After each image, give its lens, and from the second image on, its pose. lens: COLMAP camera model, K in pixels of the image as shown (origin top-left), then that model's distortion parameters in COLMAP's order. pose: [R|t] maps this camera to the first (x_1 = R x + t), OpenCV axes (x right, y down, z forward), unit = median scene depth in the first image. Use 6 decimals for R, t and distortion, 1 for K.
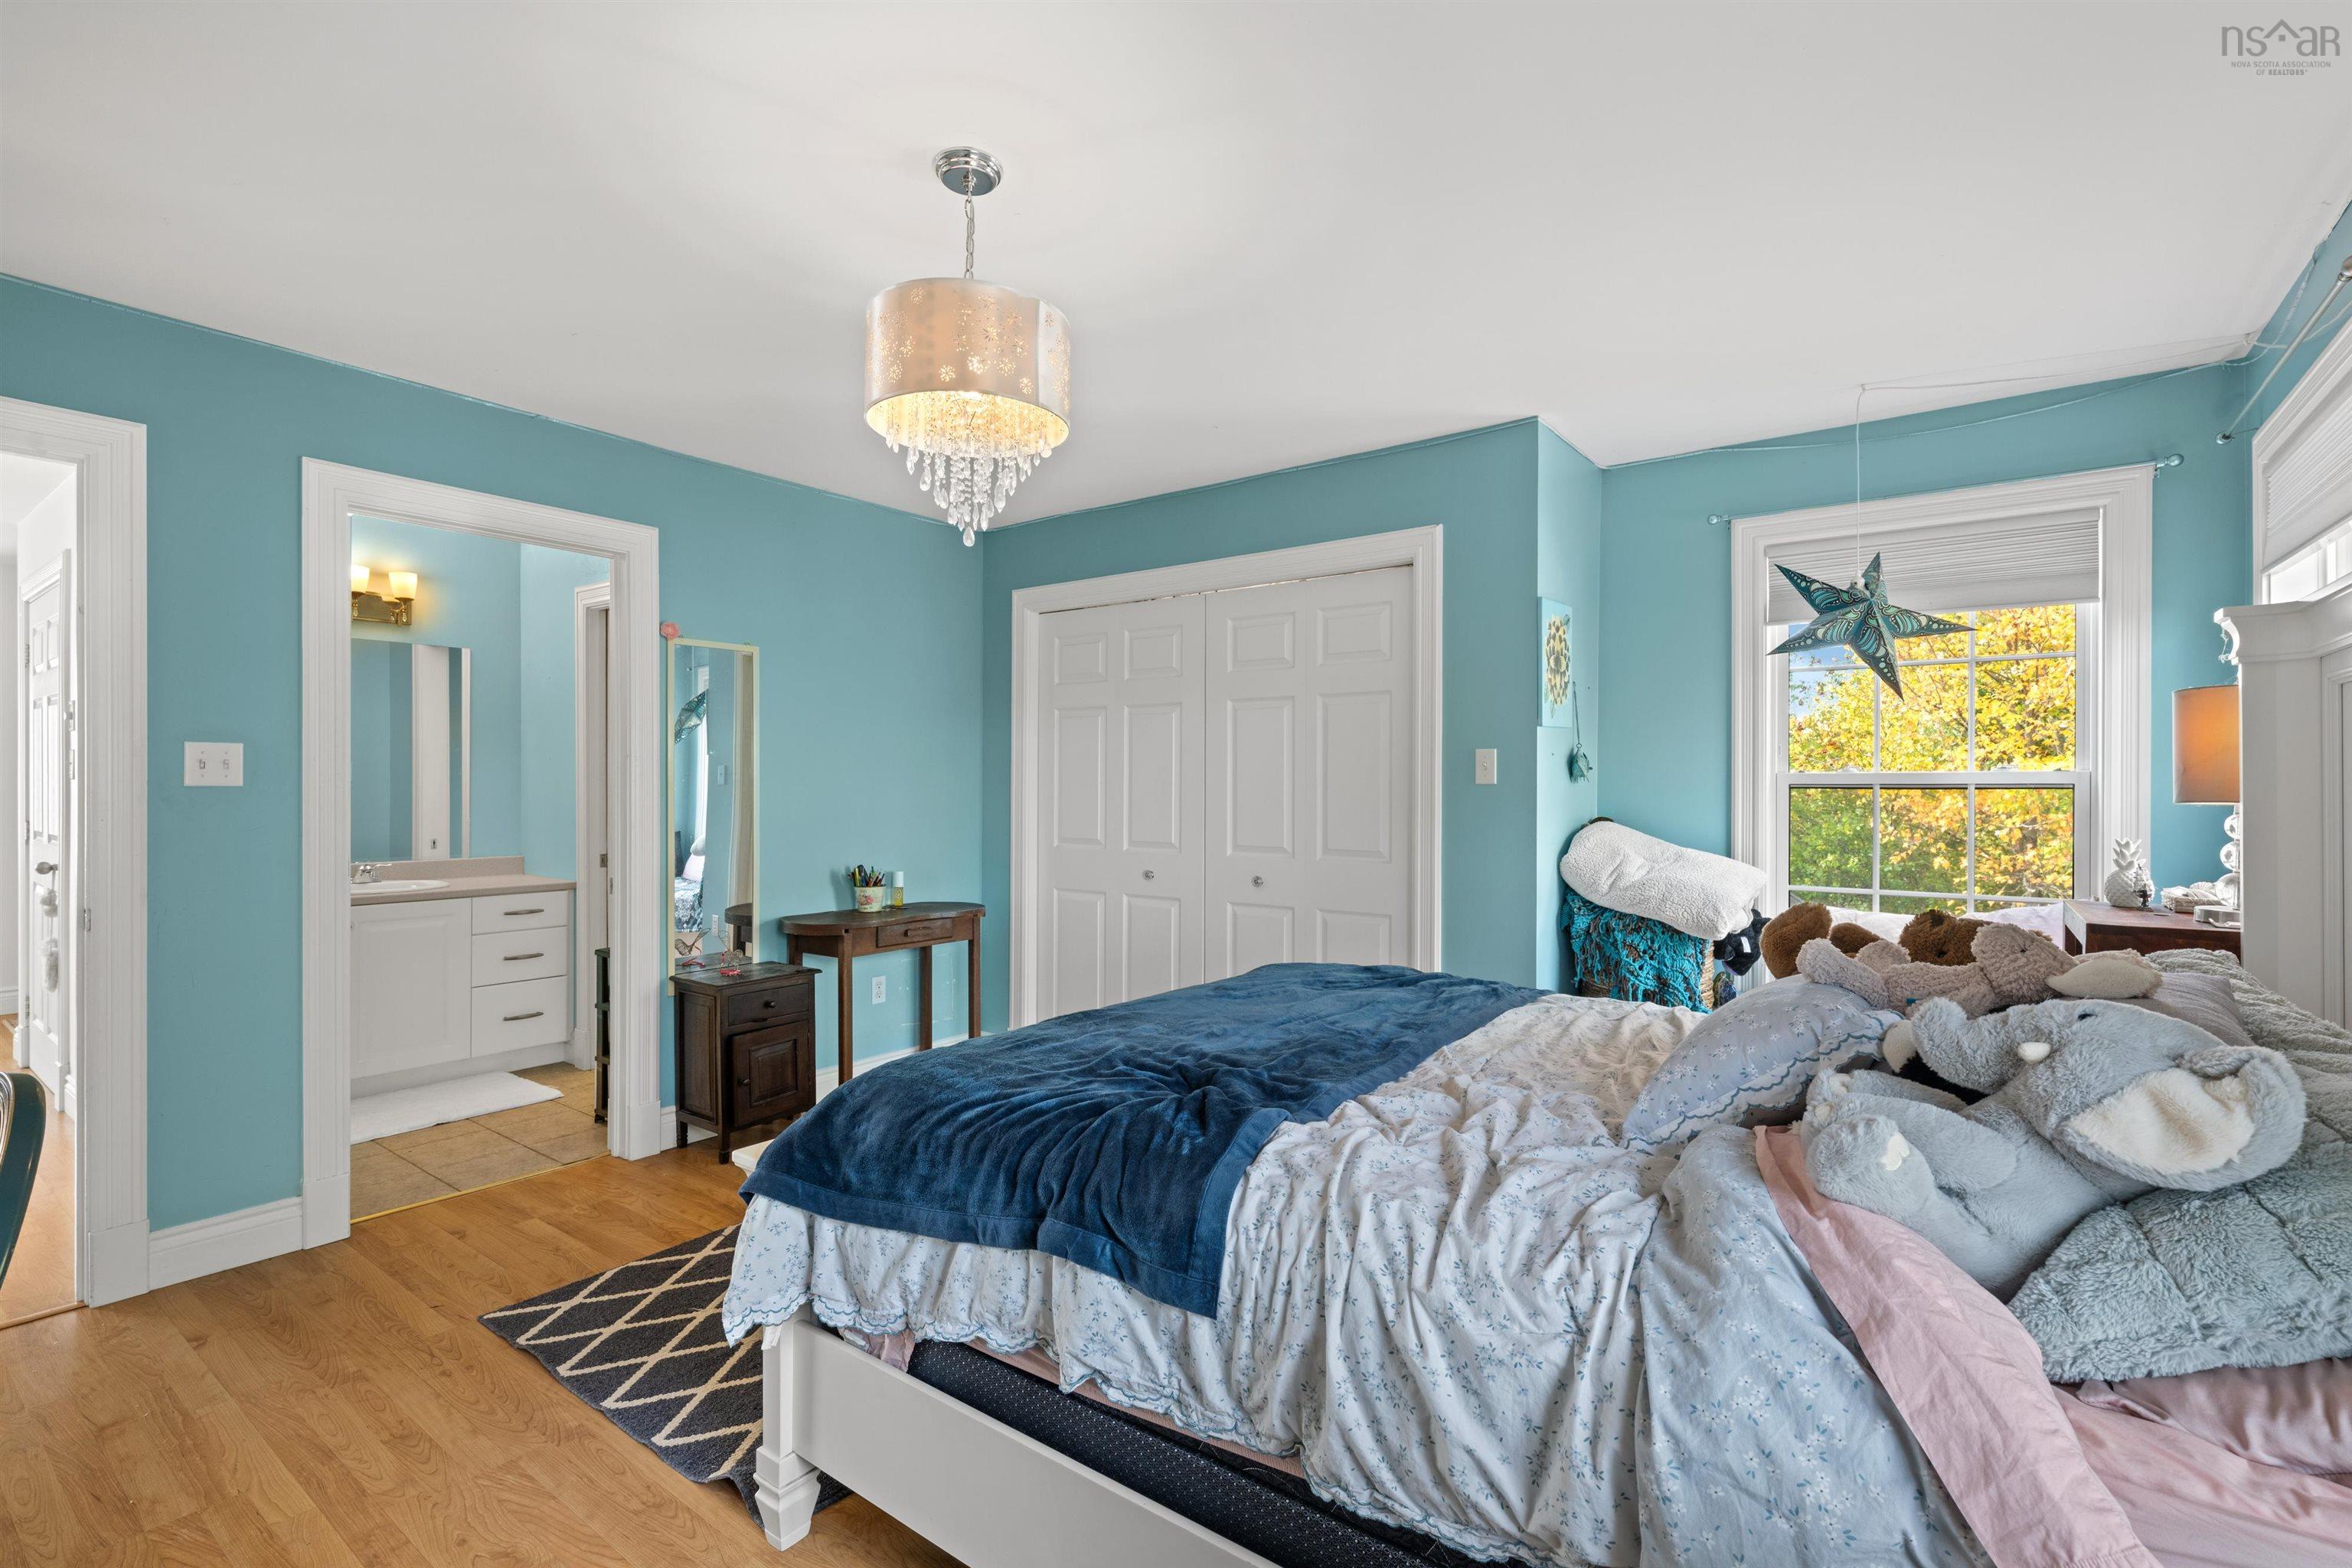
lens RADIAL K [[1063.0, 0, 1176.0], [0, 1063.0, 784.0], [0, 0, 1]] dist [-0.000147, 0.000174]
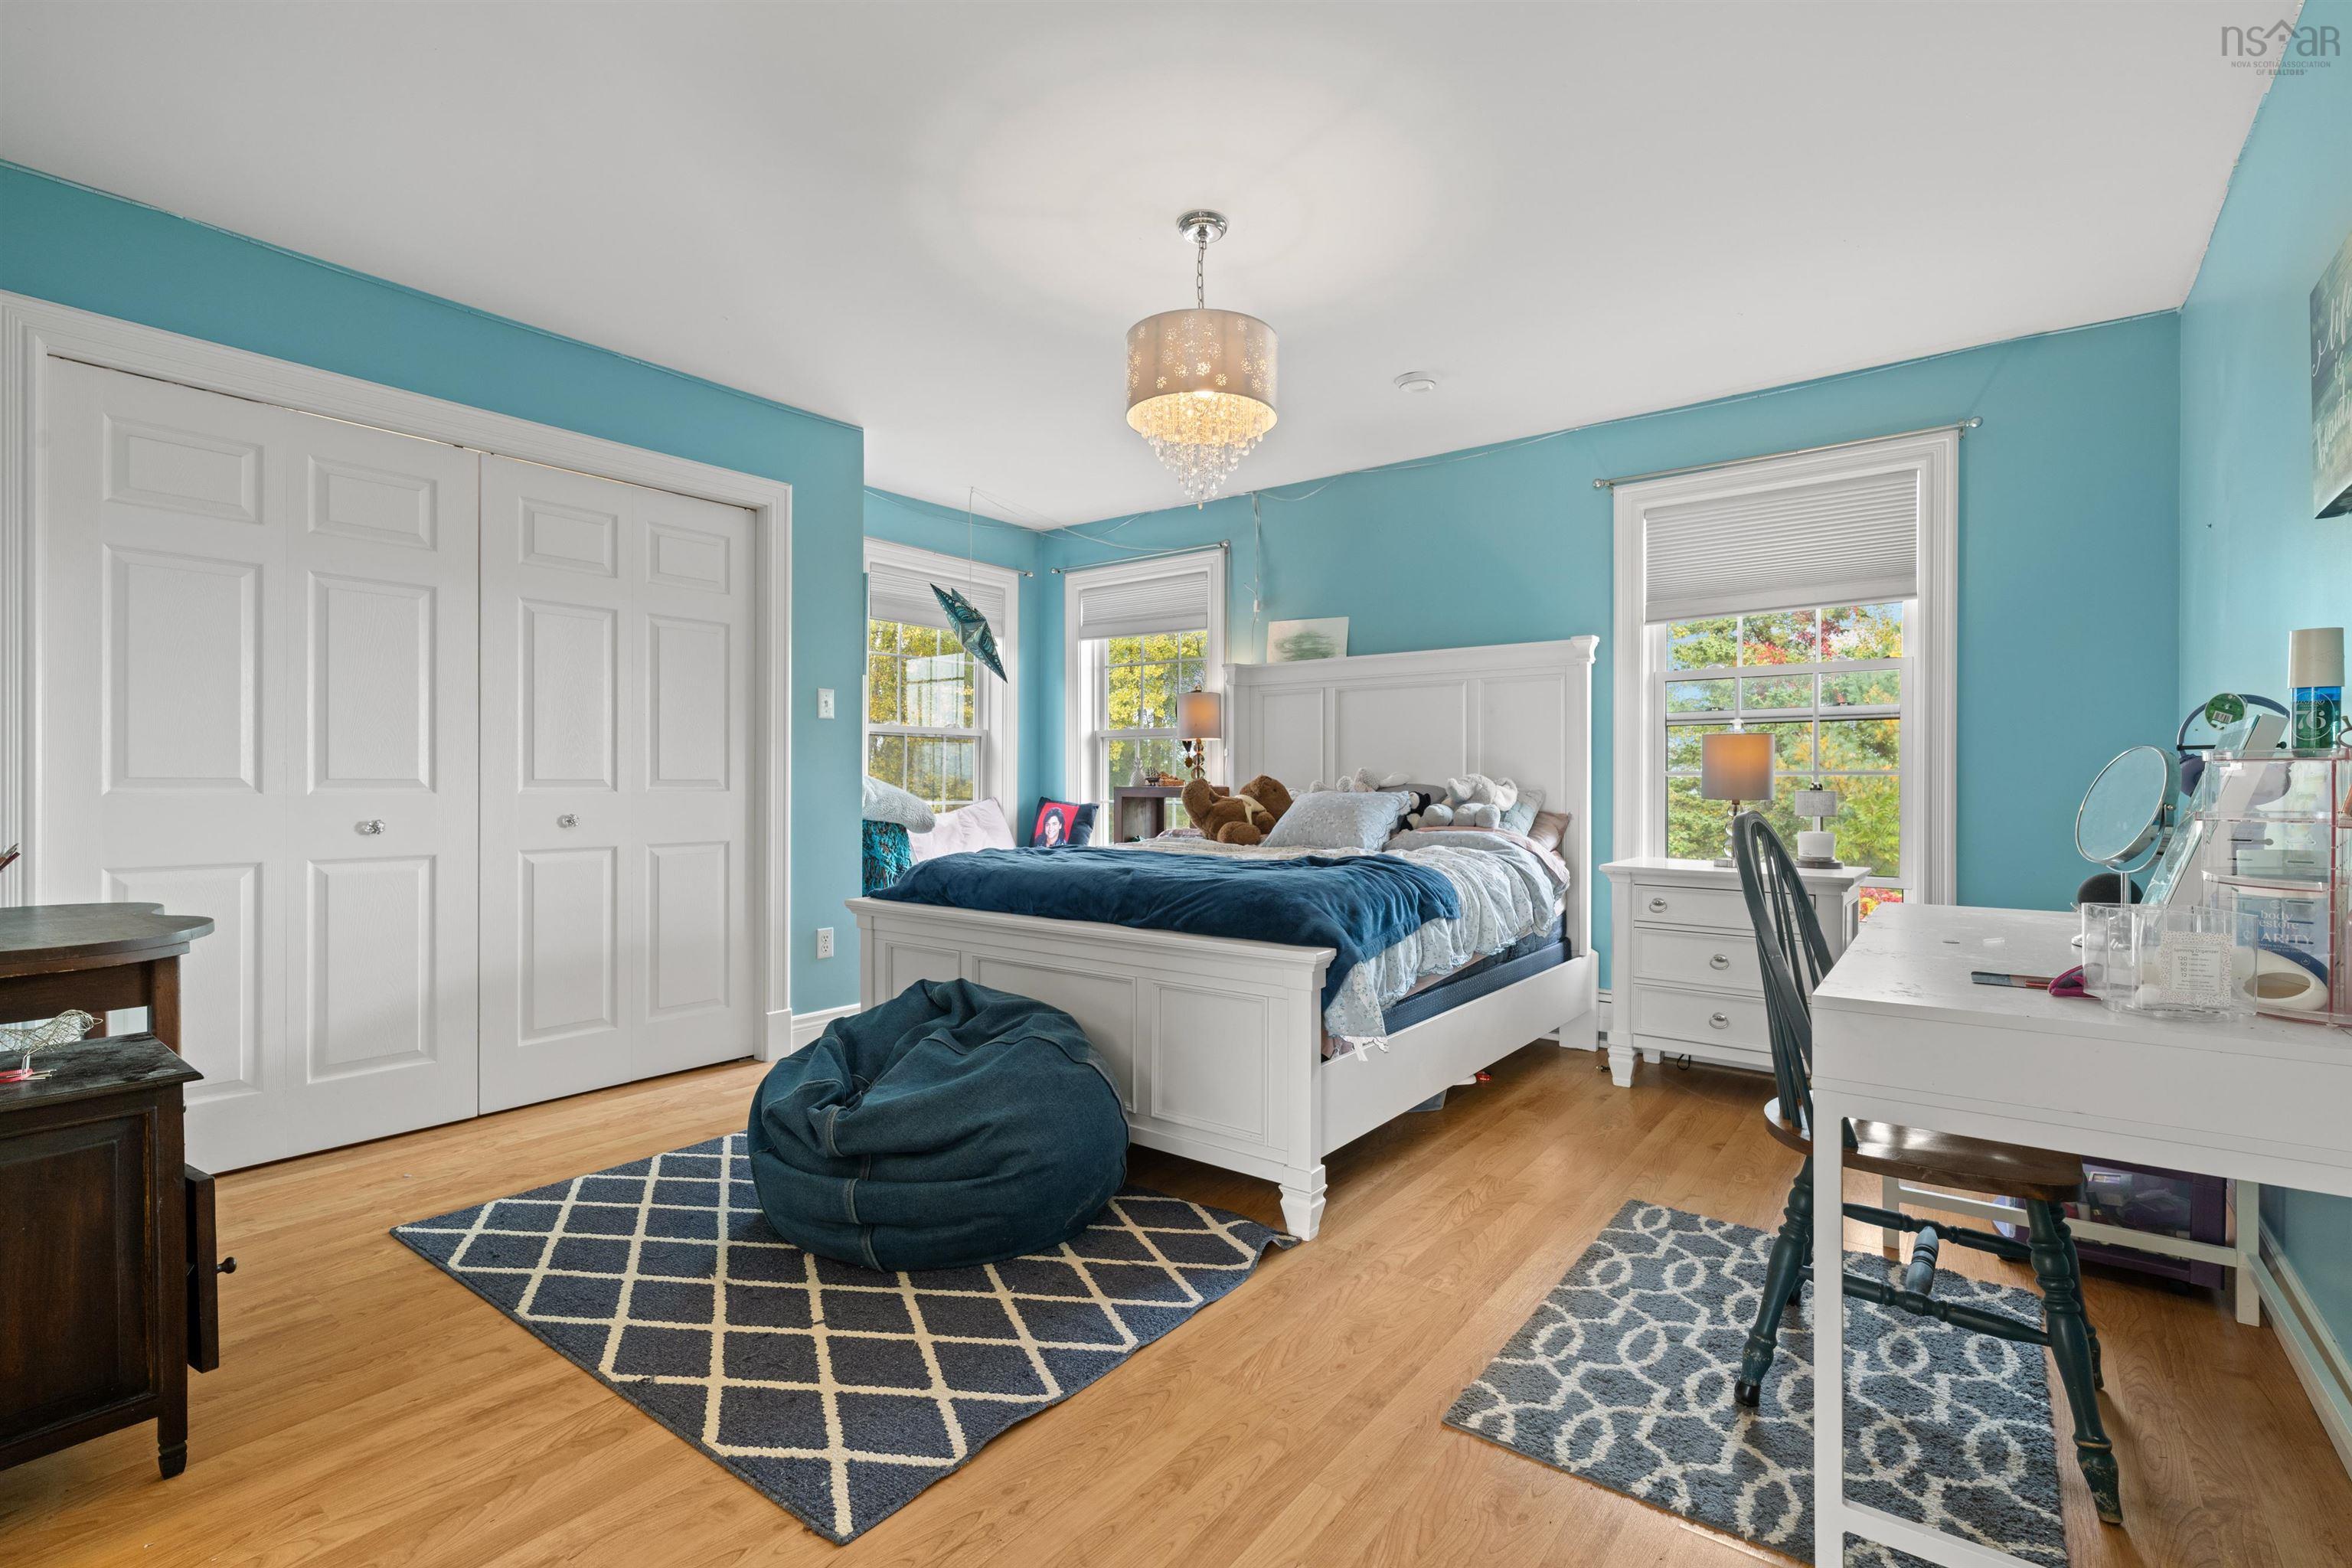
lens RADIAL K [[1063.0, 0, 1176.0], [0, 1063.0, 784.0], [0, 0, 1]] dist [-0.000147, 0.000174]
pose [[0.017146, -0.005205, 0.999839, -1.178783], [-0.006917, 0.999962, 0.005324, 0.083827], [-0.999829, -0.007007, 0.017110, 0.781005]]
